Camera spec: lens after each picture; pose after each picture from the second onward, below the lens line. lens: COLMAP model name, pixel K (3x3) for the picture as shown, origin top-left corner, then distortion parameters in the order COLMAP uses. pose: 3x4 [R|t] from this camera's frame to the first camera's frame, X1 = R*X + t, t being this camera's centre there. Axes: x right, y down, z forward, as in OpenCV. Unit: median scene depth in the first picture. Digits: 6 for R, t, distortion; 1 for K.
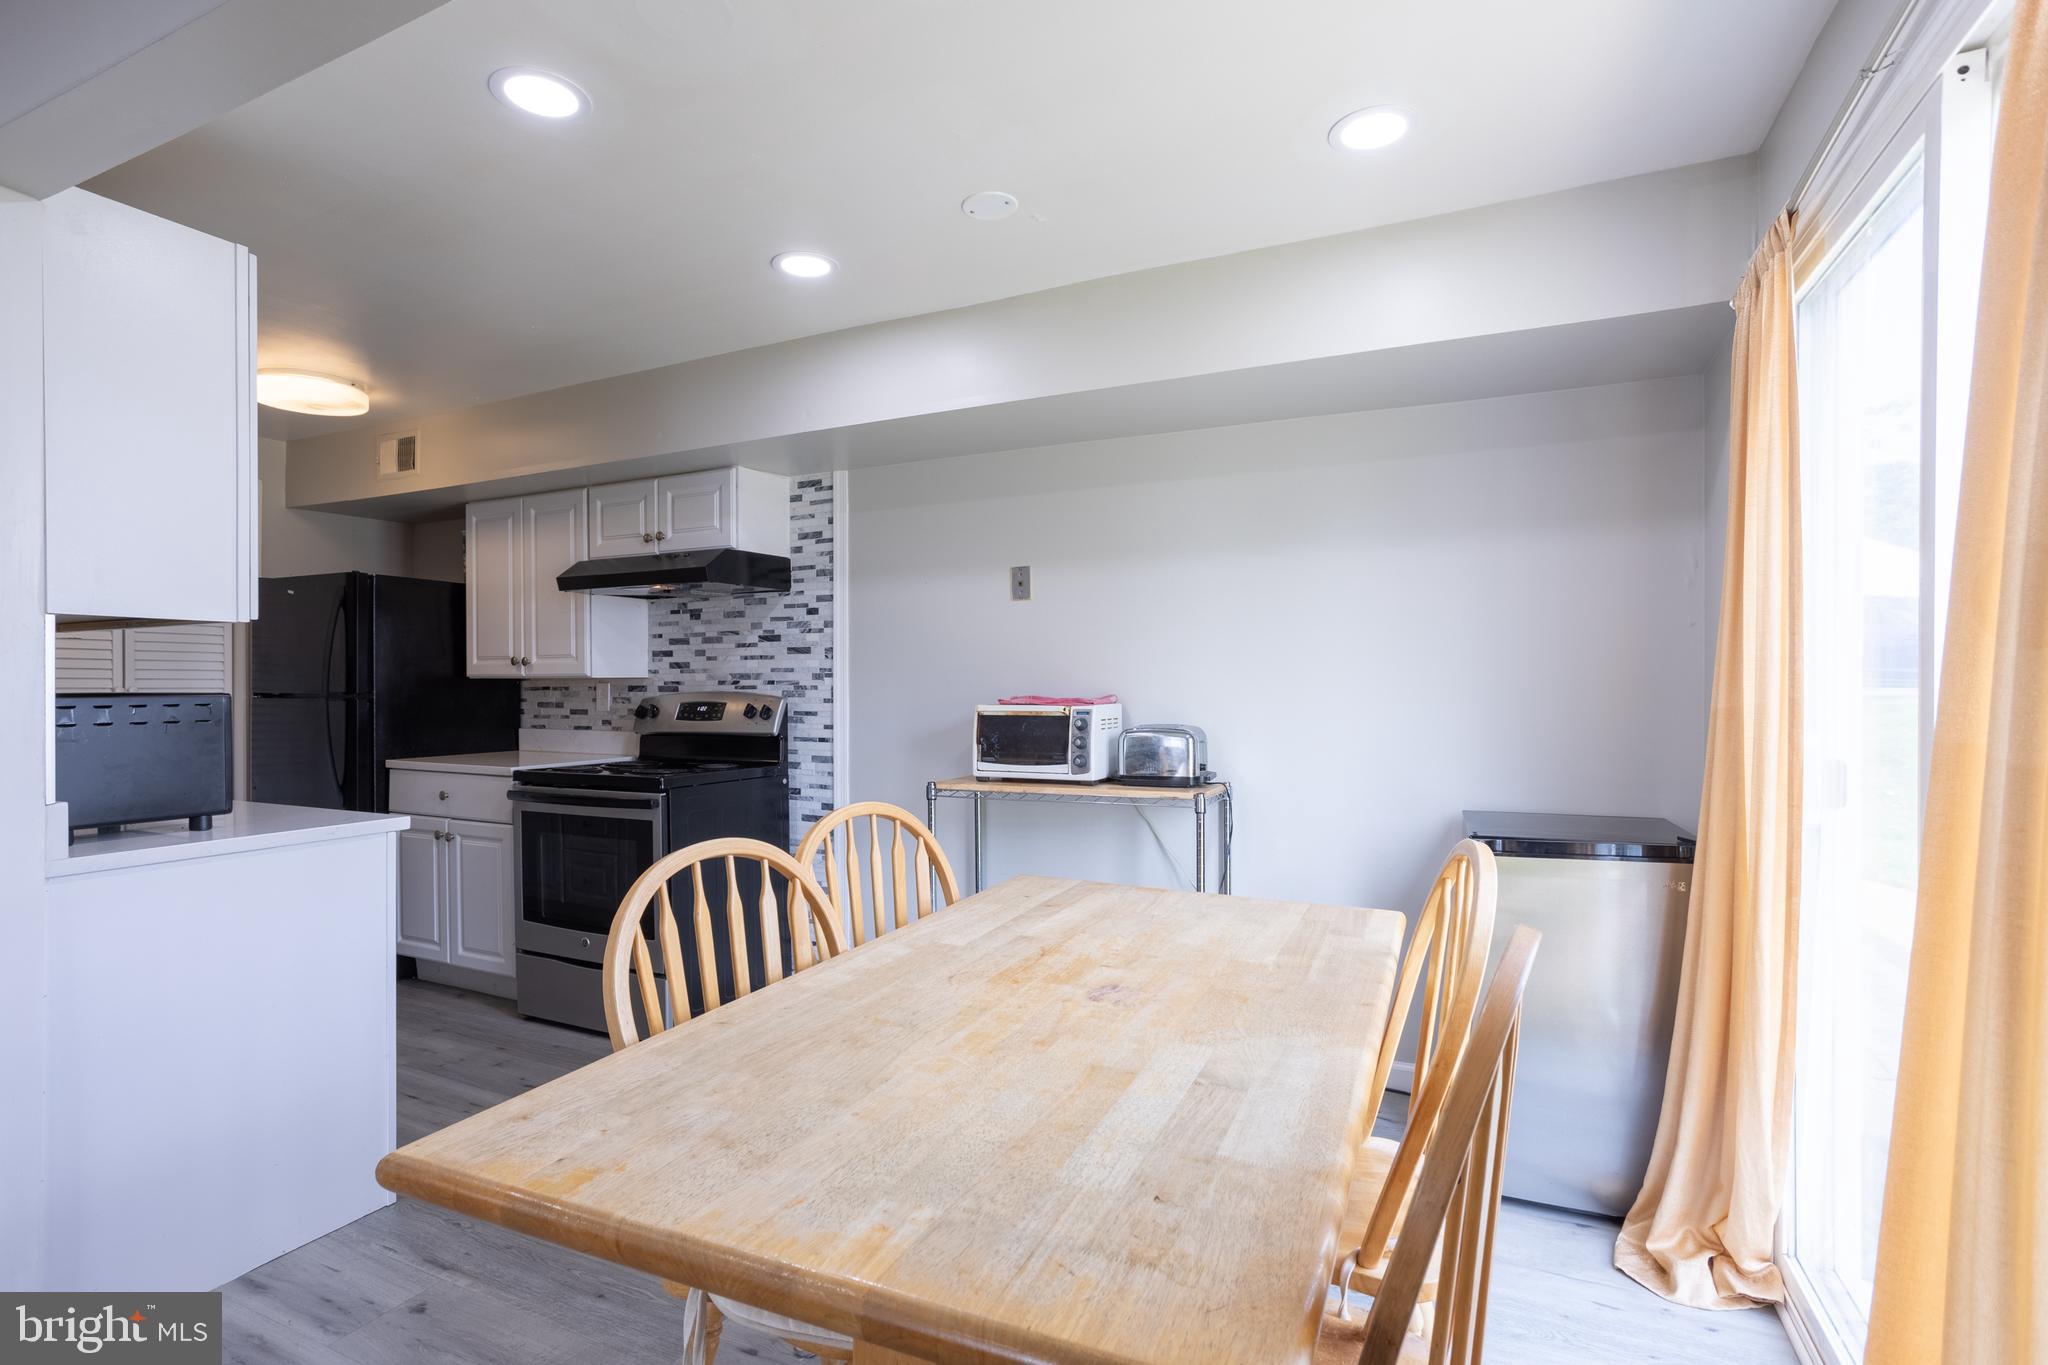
lens RADIAL K [[984.2, 0, 1011.9], [0, 984.2, 686.4], [0, 0, 1]] dist [-0.044324, 0.027184]
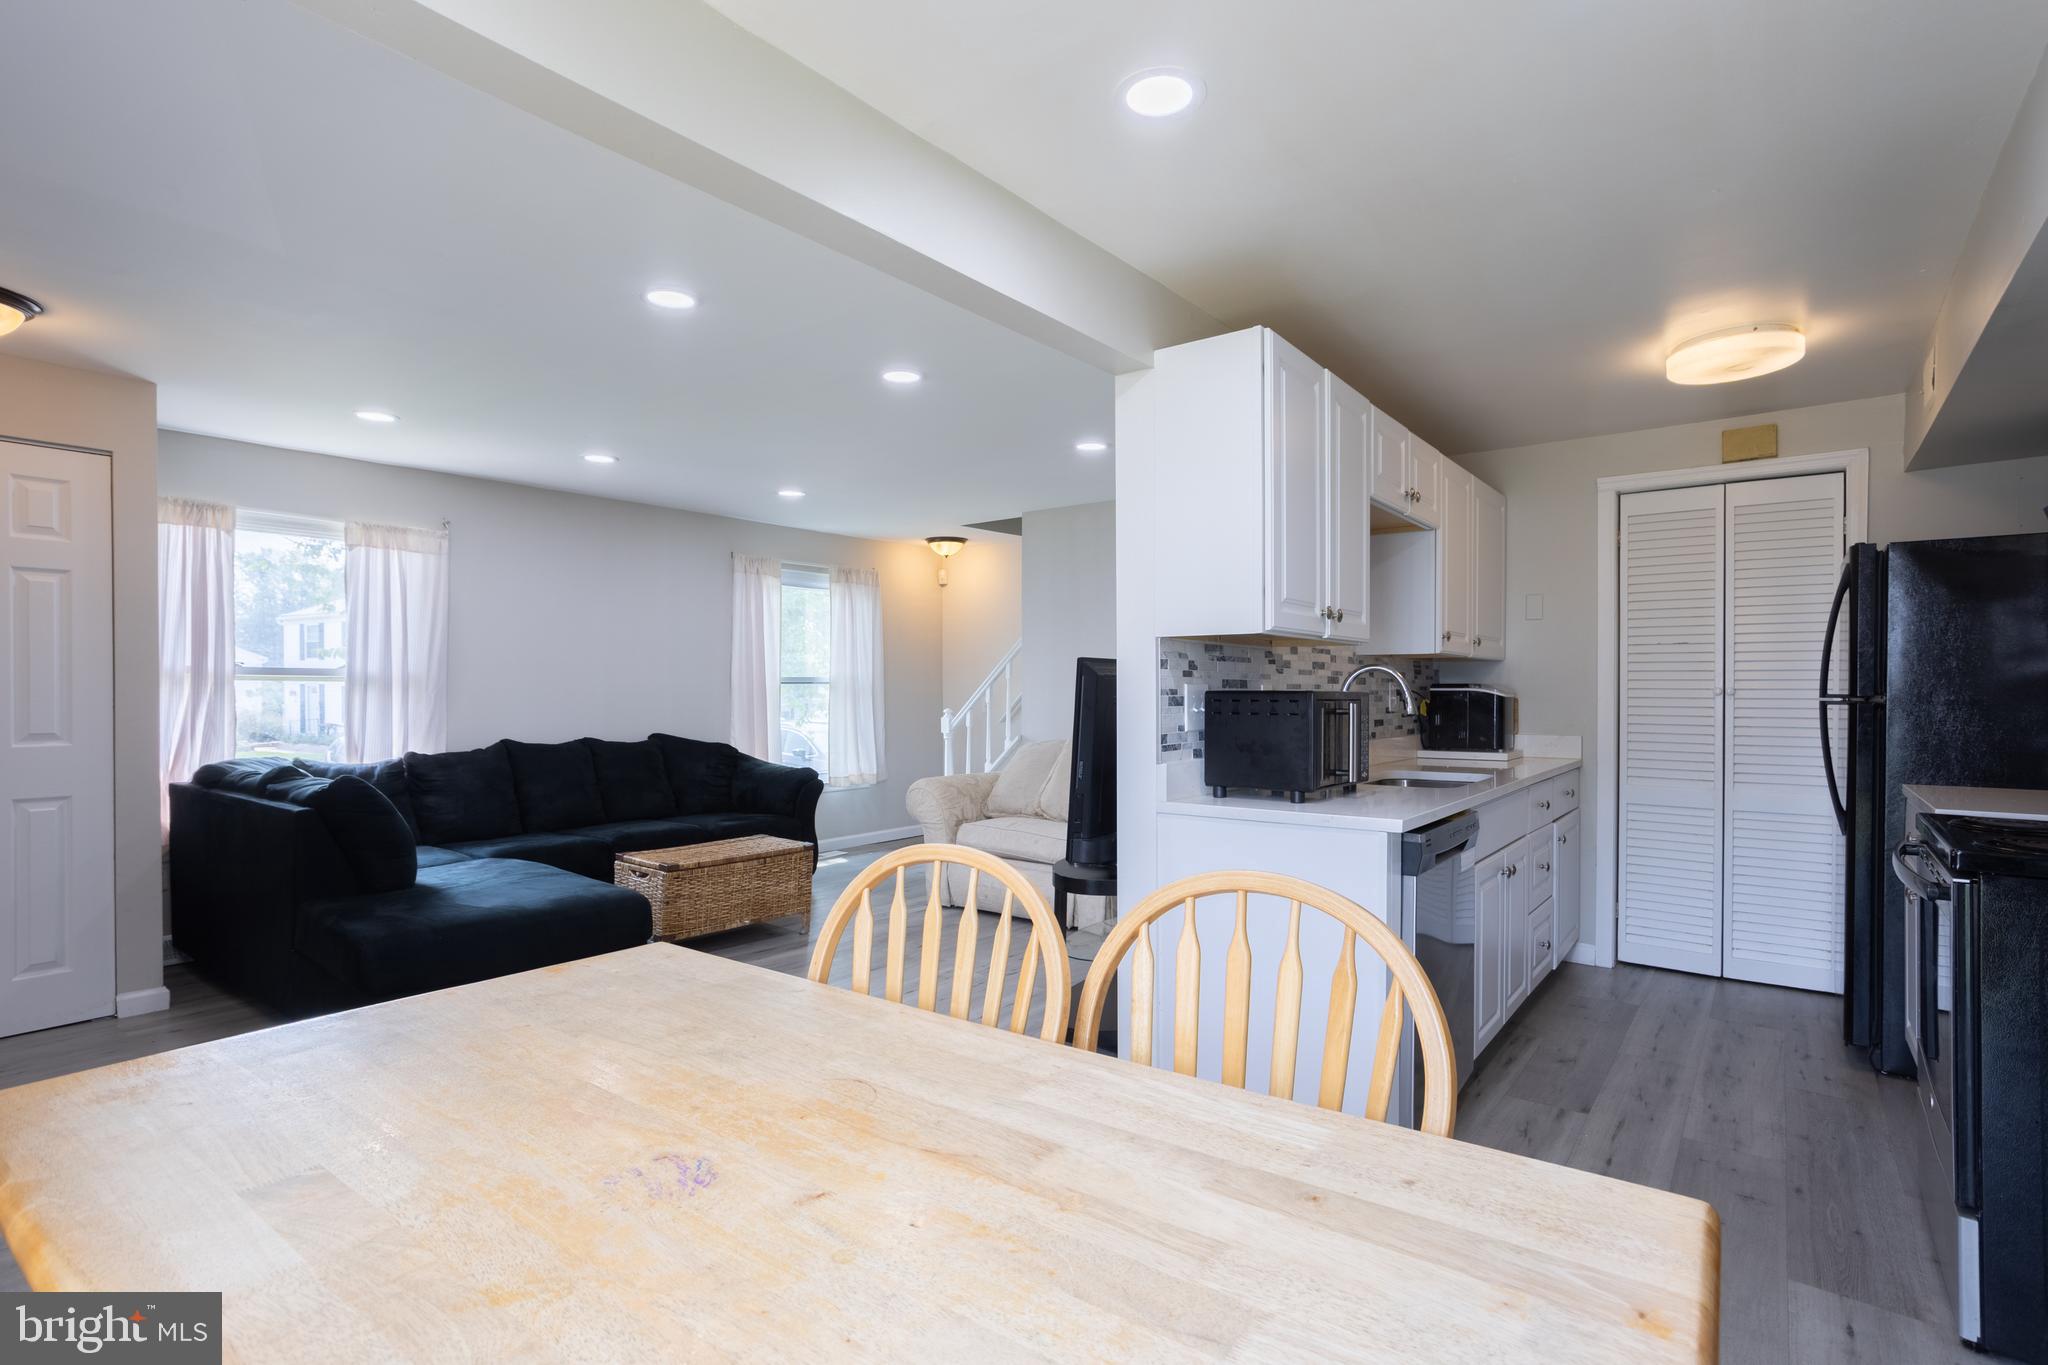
lens RADIAL K [[984.2, 0, 1028.0], [0, 984.2, 694.0], [0, 0, 1]] dist [-0.044324, 0.027184]
pose [[-0.203469, 0.006975, -0.979057, 0.245397], [-0.002400, 0.999968, 0.007622, 0.000955], [0.979078, 0.003900, -0.203446, 0.500257]]
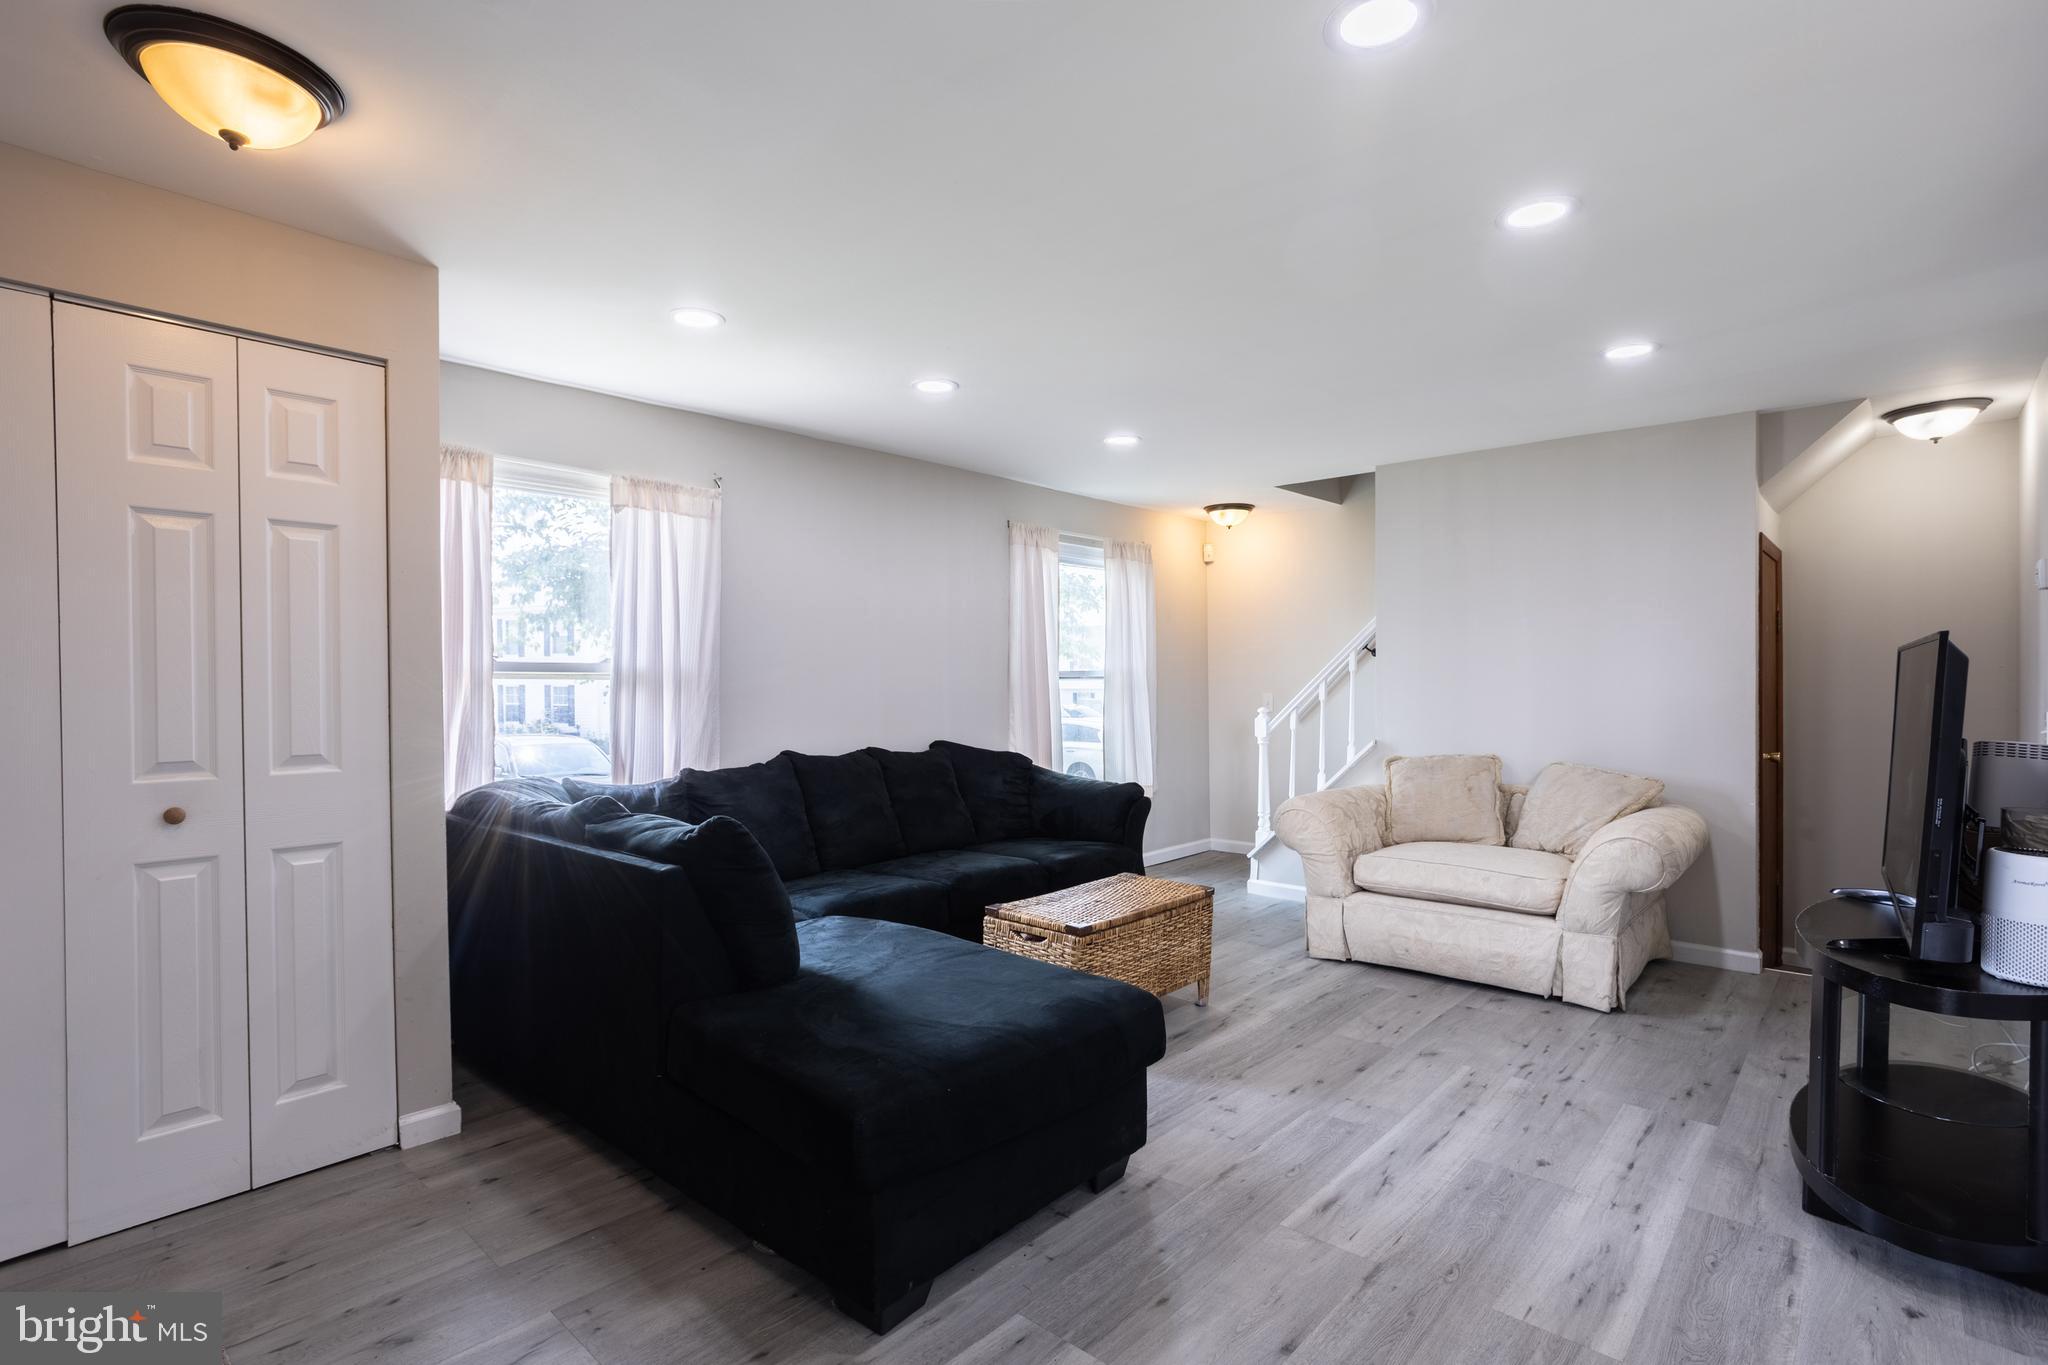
lens RADIAL K [[984.2, 0, 1031.1], [0, 984.2, 693.0], [0, 0, 1]] dist [-0.044324, 0.027184]
pose [[-0.269140, 0.011943, -0.963027, 0.040682], [0.005456, 0.999926, 0.010876, 0.001375], [0.963085, -0.002327, -0.269186, 0.060915]]
